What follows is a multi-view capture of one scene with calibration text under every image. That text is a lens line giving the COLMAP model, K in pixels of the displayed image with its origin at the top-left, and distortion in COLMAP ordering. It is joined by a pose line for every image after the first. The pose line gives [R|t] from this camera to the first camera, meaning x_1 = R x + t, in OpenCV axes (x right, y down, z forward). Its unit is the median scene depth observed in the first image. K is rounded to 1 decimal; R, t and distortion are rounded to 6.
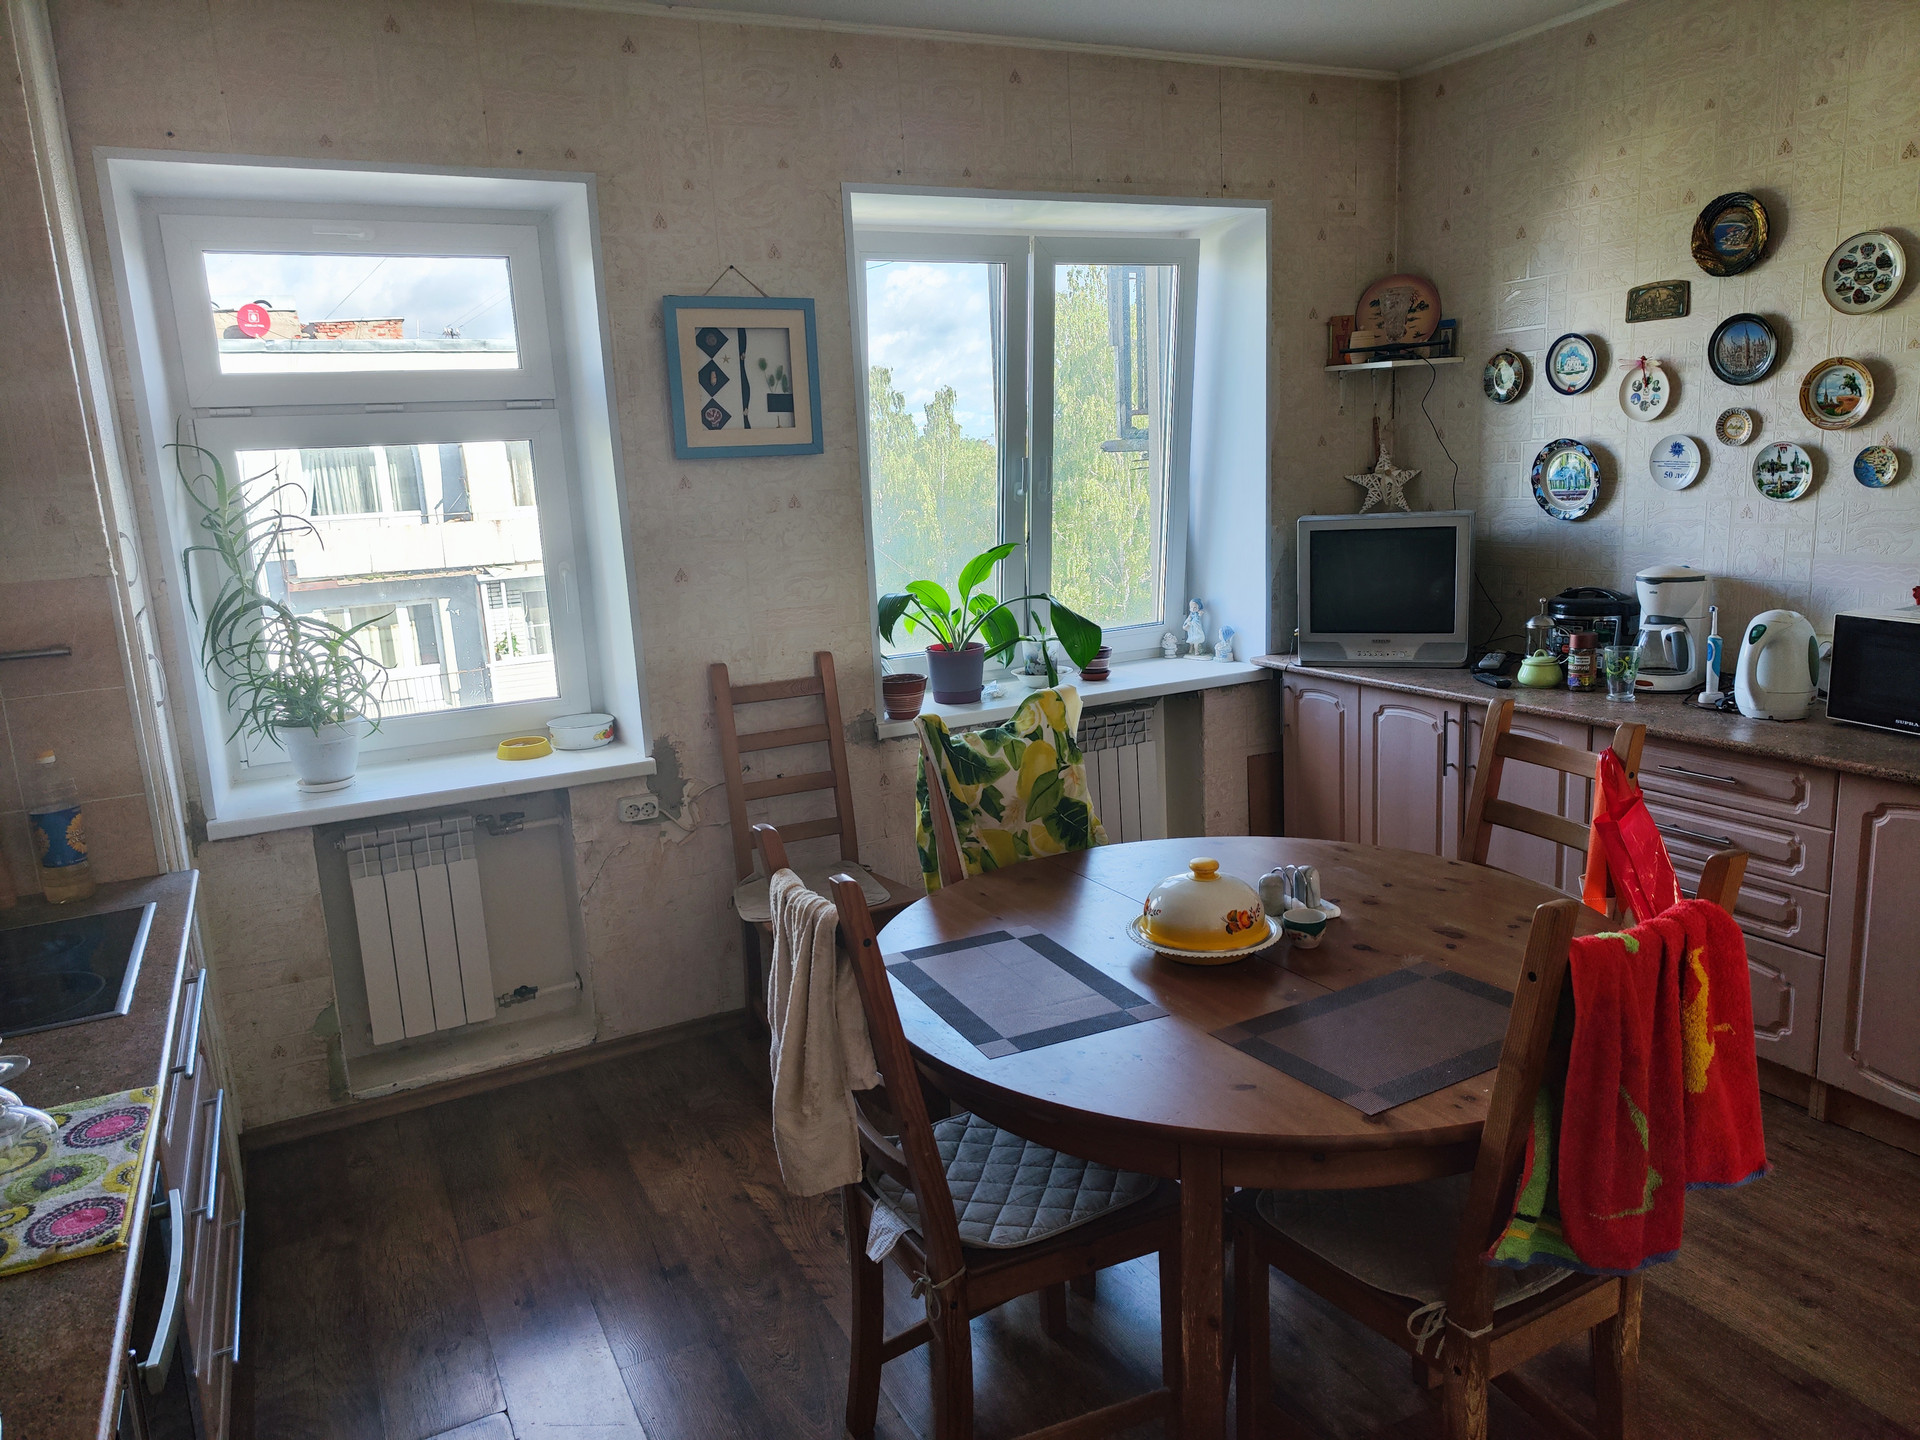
lens RADIAL K [[1337.2, 0, 951.7], [0, 1337.2, 723.1], [0, 0, 1]] dist [0.043997, -0.029379]
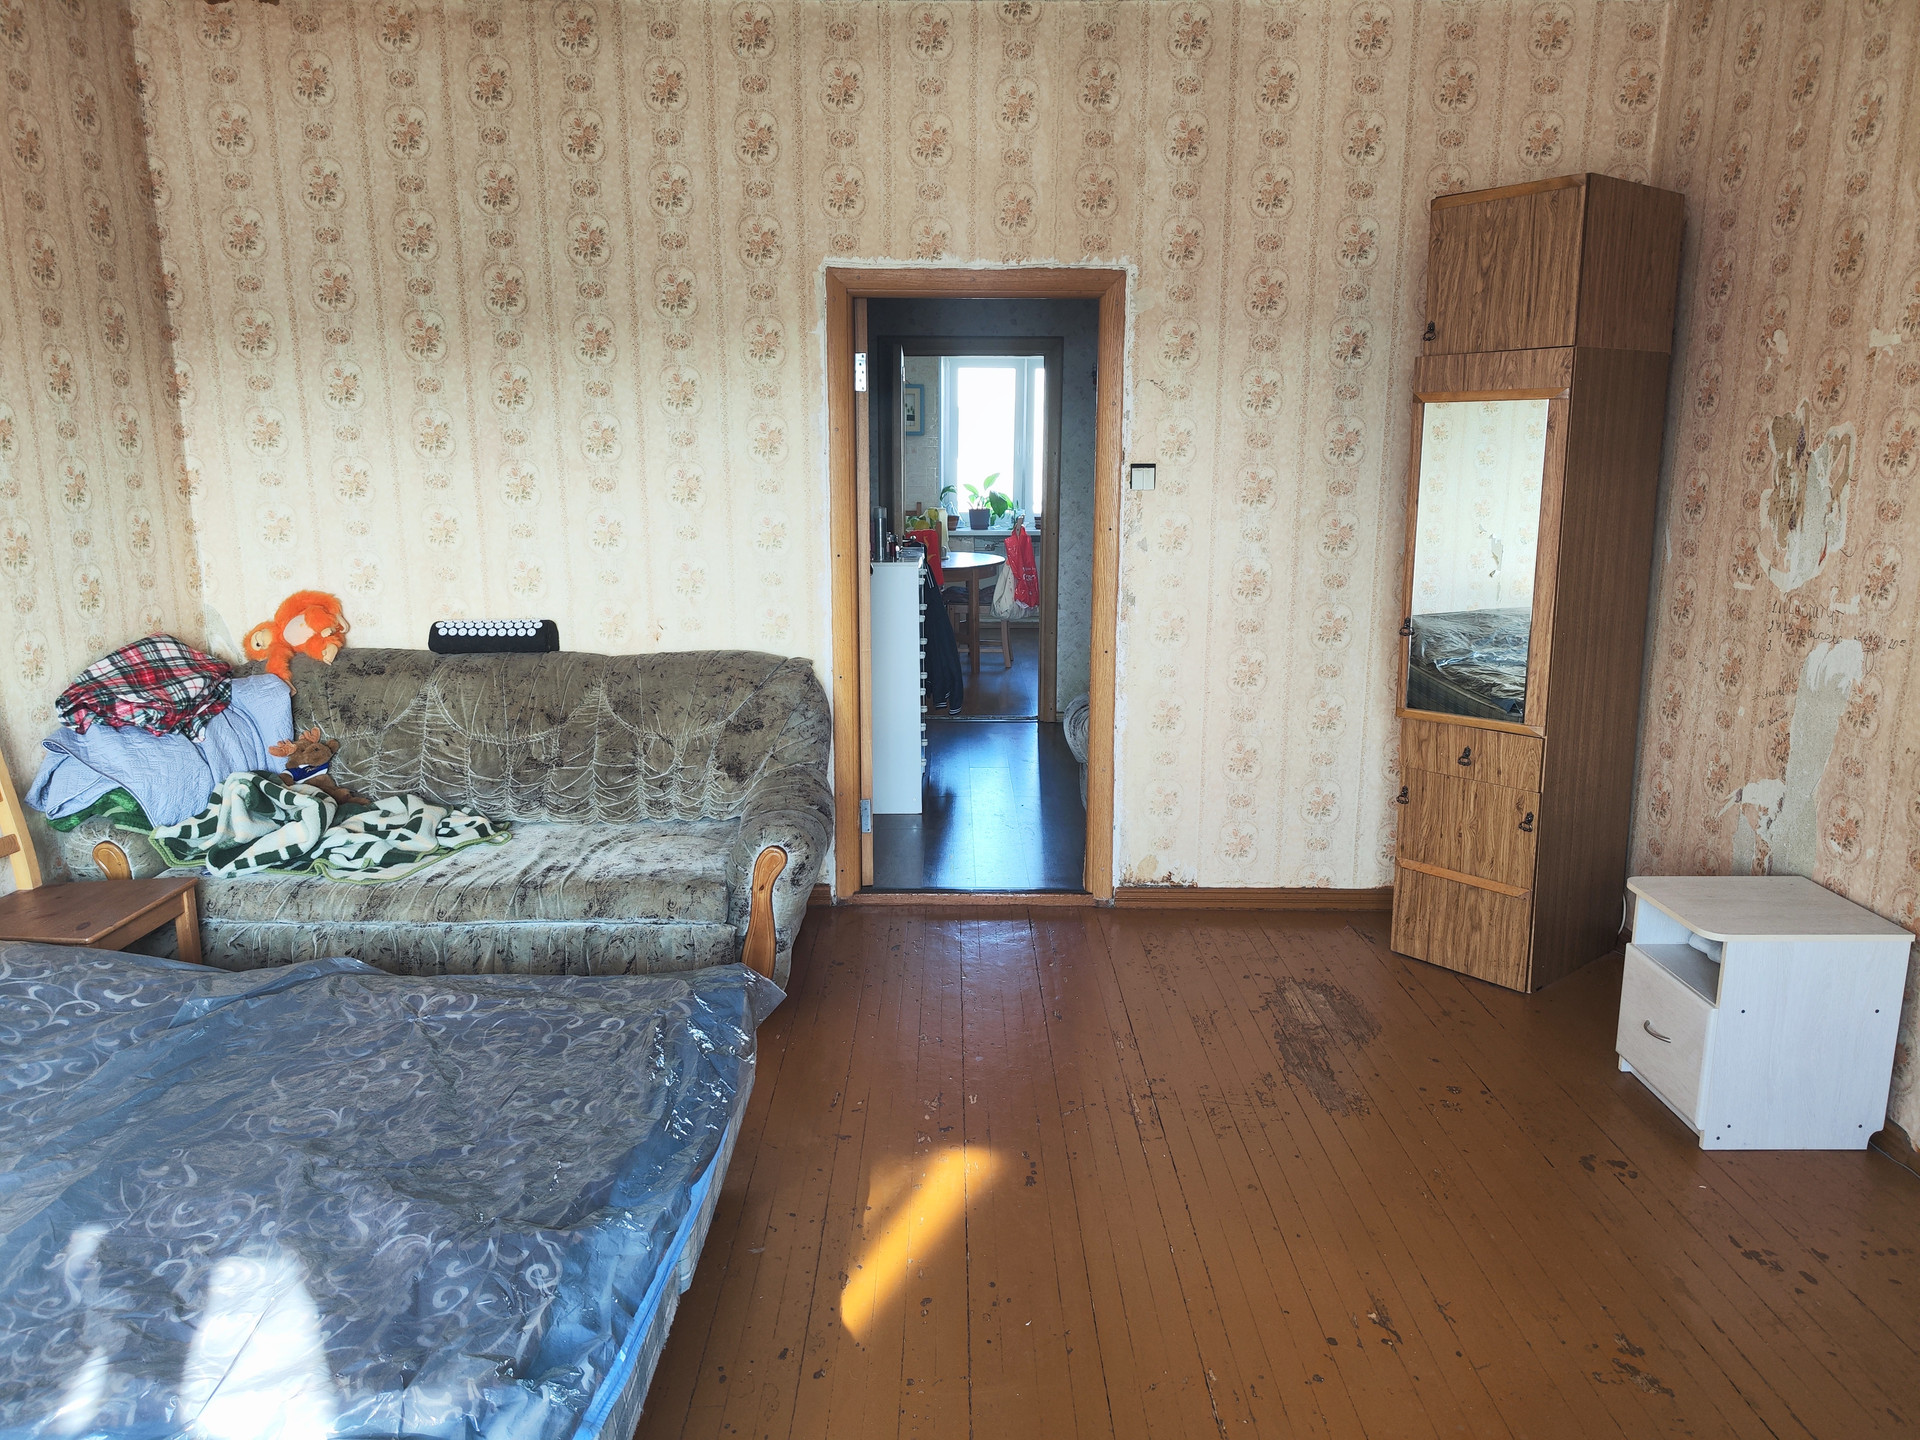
lens RADIAL K [[1337.2, 0, 958.8], [0, 1337.2, 719.3], [0, 0, 1]] dist [0.043997, -0.029379]
pose [[0.890469, 0.144499, -0.431492, 1.403903], [-0.134286, 0.989458, 0.054226, 0.263891], [0.434779, 0.009657, 0.900485, -1.715842]]
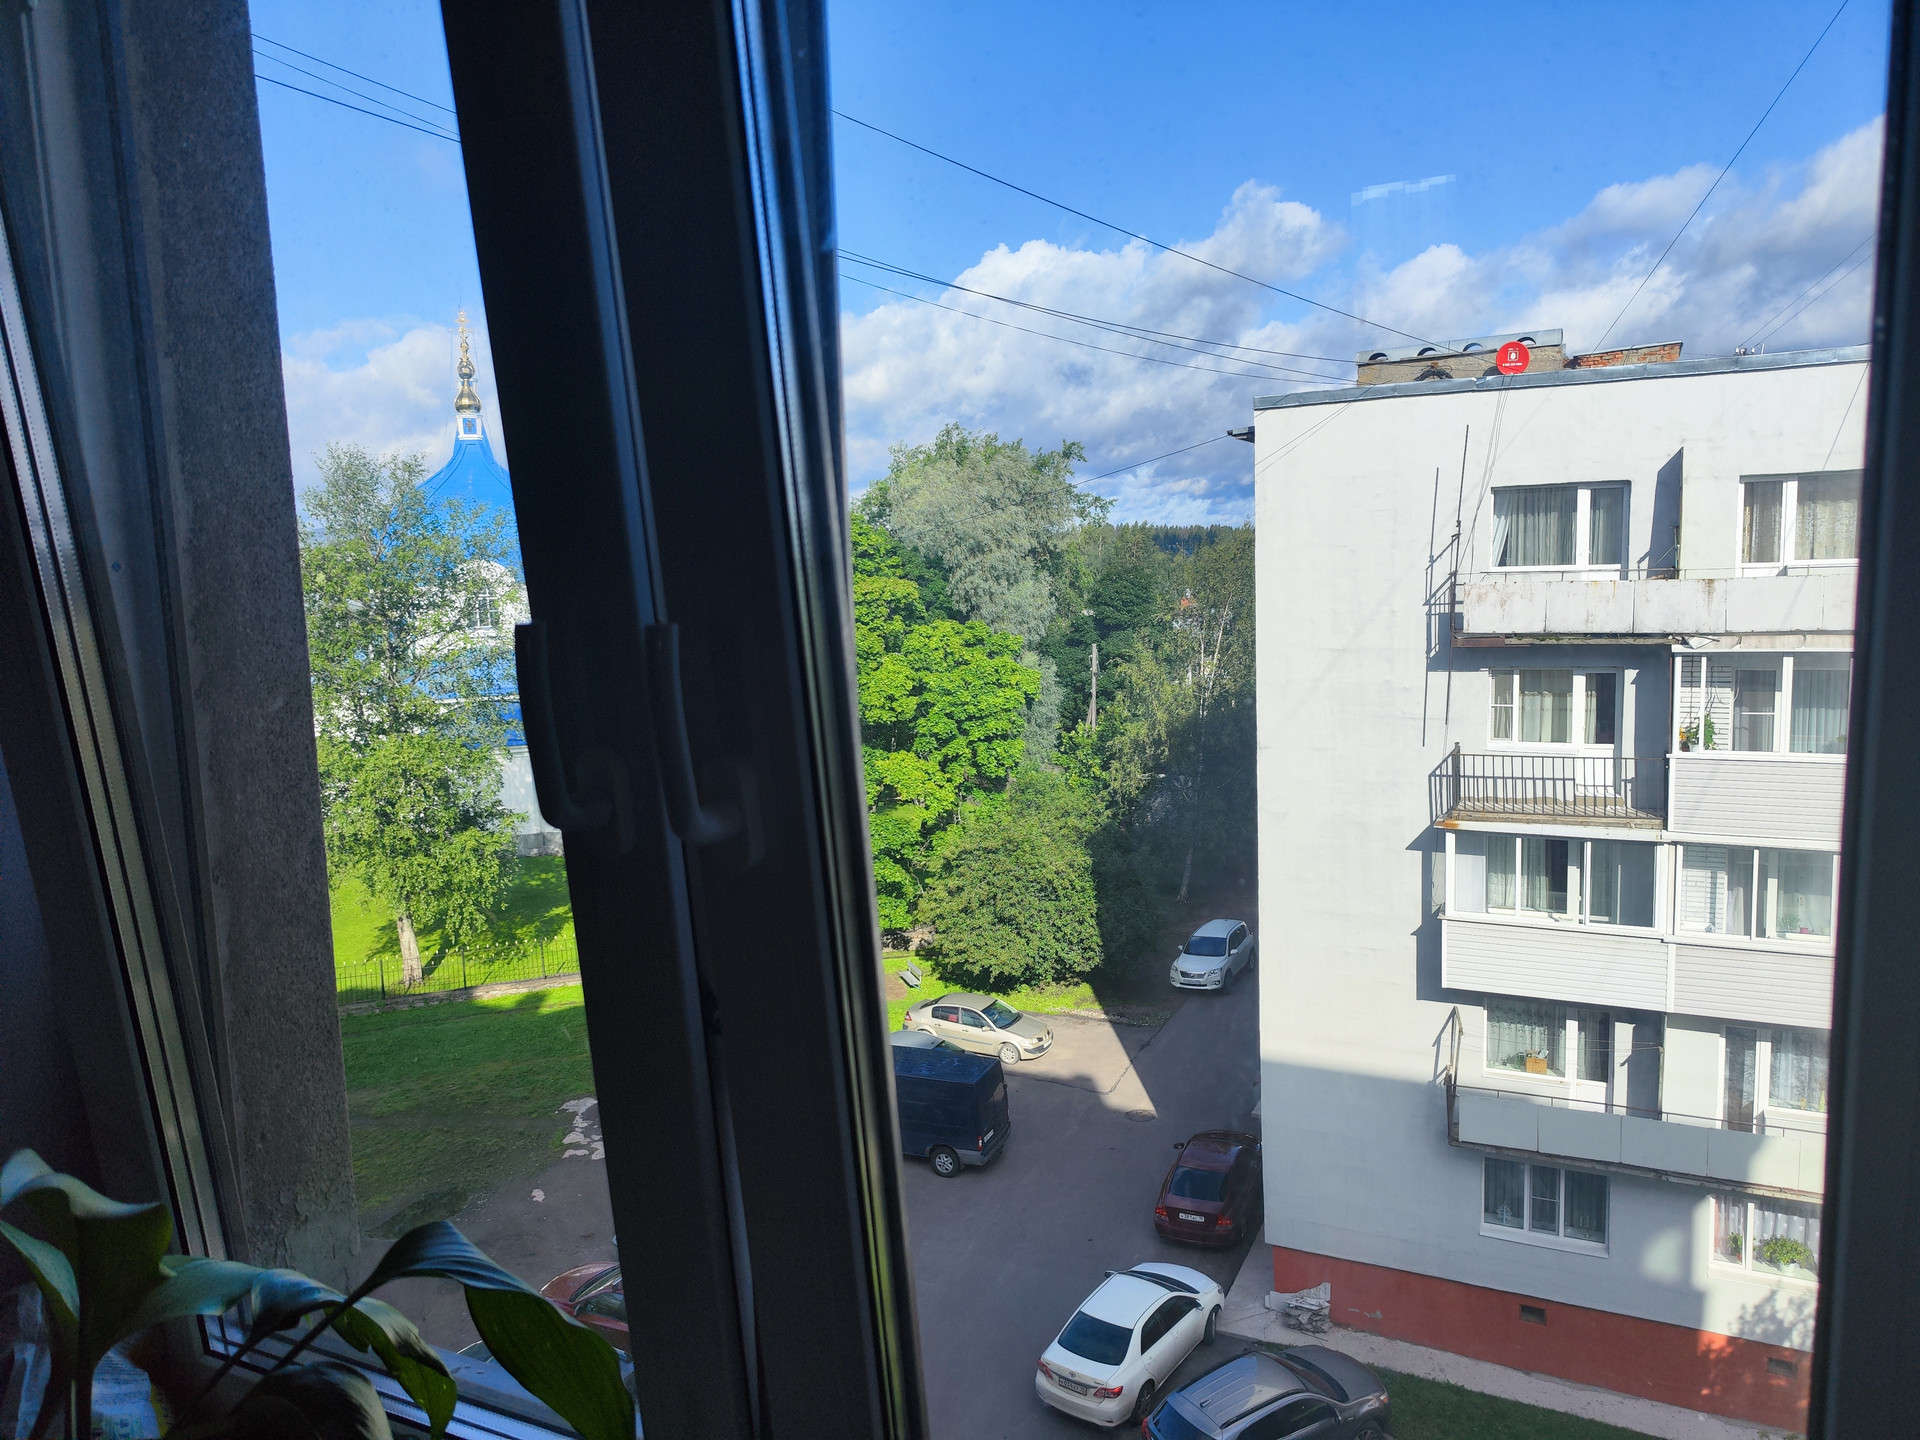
lens RADIAL K [[1337.2, 0, 973.6], [0, 1337.2, 720.3], [0, 0, 1]] dist [0.043997, -0.029379]
pose [[0.610007, 0.130634, -0.781554, 0.239650], [-0.154447, 0.987002, 0.044427, -0.249741], [0.777198, 0.093608, 0.622254, 1.150705]]
